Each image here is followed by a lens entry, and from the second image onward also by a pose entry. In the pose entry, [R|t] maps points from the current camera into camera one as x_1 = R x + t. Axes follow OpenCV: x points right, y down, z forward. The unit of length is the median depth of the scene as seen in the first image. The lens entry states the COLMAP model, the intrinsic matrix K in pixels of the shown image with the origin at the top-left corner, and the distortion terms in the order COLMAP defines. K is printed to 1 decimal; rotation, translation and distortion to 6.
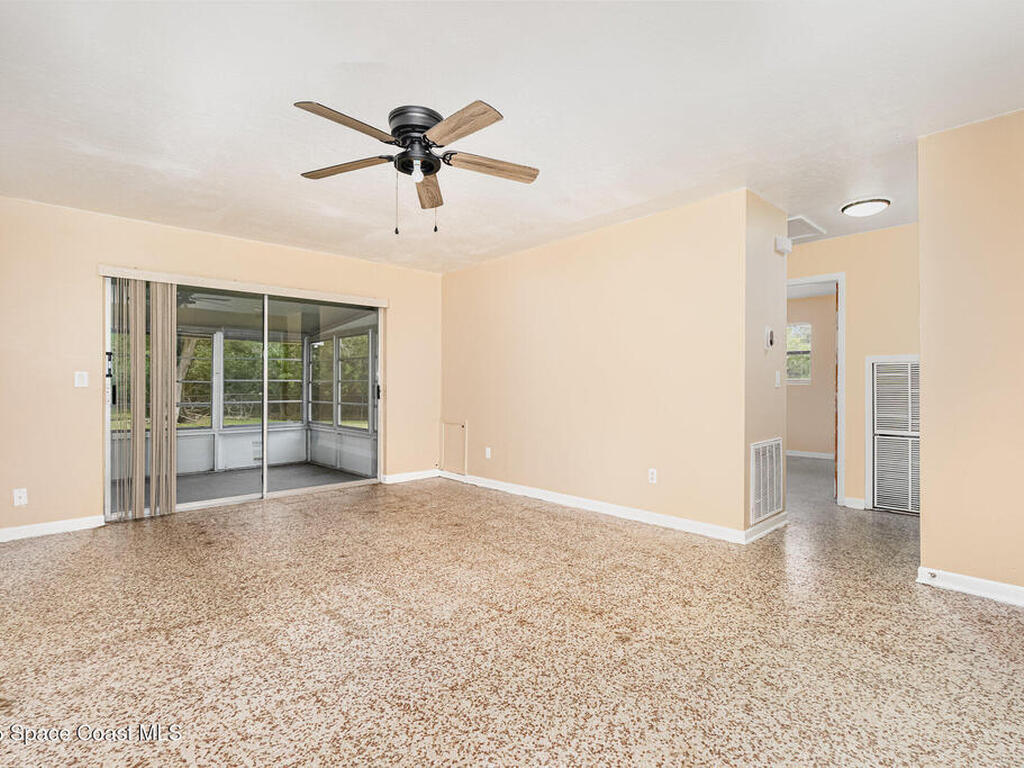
lens RADIAL K [[504.1, 0, 514.3], [0, 504.1, 386.2], [0, 0, 1]] dist [-0.004366, -0.001242]
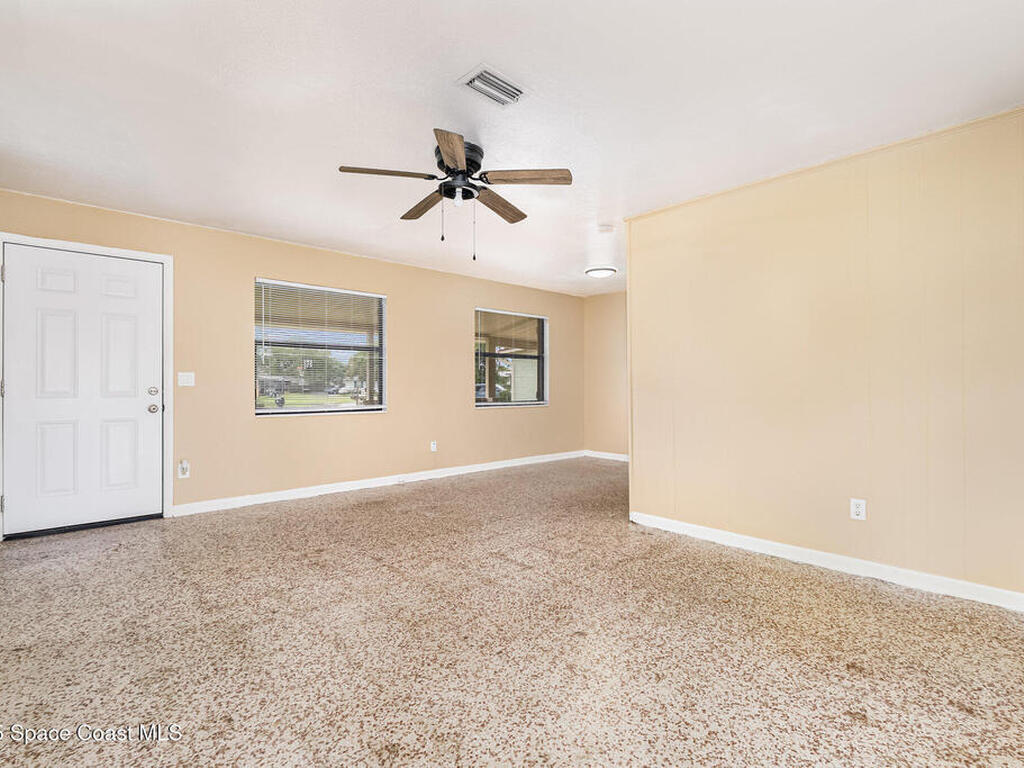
lens RADIAL K [[504.1, 0, 512.0], [0, 504.1, 381.5], [0, 0, 1]] dist [-0.004366, -0.001242]
pose [[-0.999958, 0.002988, 0.008690, -0.321813], [0.002924, 0.999968, -0.007408, 0.000714], [-0.008712, -0.007382, -0.999935, 2.133700]]
